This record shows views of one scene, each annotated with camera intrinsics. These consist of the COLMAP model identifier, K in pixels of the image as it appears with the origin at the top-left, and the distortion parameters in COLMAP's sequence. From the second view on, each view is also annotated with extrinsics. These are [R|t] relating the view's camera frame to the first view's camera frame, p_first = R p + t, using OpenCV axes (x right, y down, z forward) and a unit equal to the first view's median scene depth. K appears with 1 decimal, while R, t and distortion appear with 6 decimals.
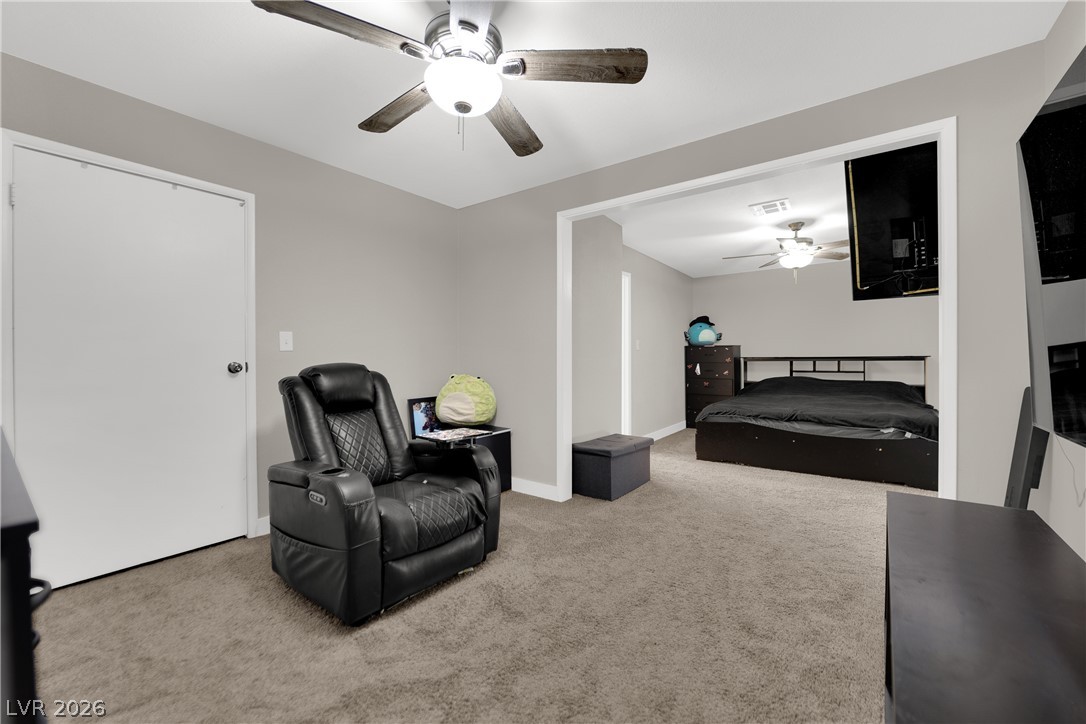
lens RADIAL K [[448.4, 0, 539.1], [0, 448.4, 357.8], [0, 0, 1]] dist [-0.018082, -0.000178]
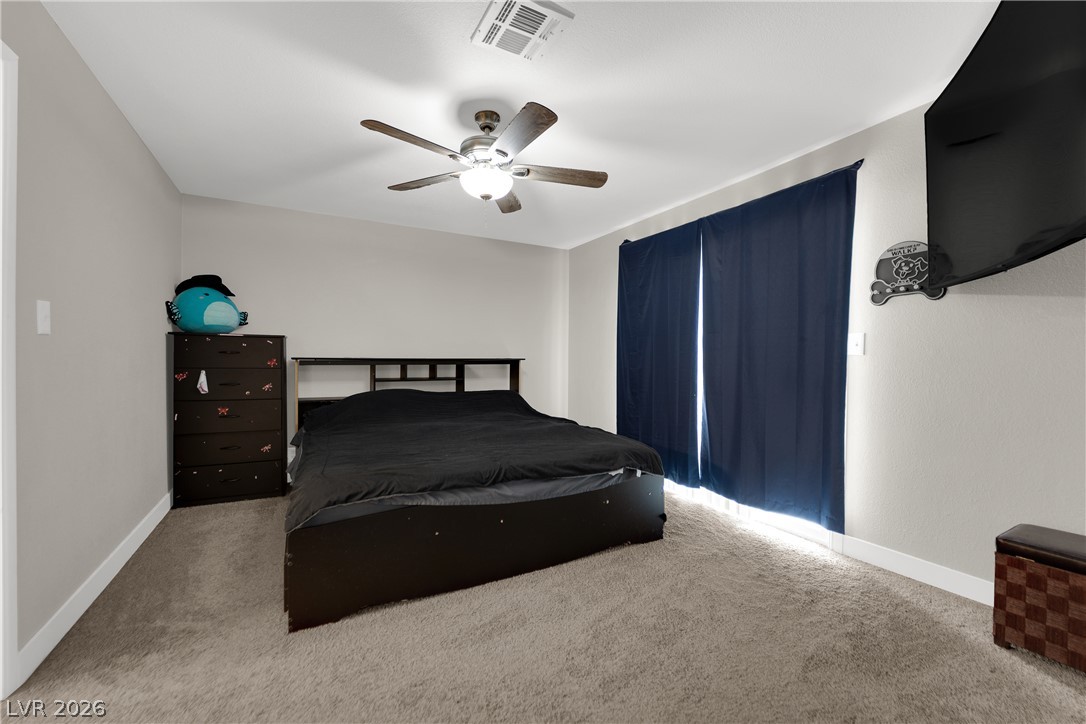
lens RADIAL K [[448.4, 0, 539.1], [0, 448.4, 357.8], [0, 0, 1]] dist [-0.018082, -0.000178]
pose [[0.415876, 0.011297, 0.909351, 0.078648], [-0.010639, 0.999915, -0.007557, -0.000471], [-0.909359, -0.006532, 0.415961, 0.518996]]
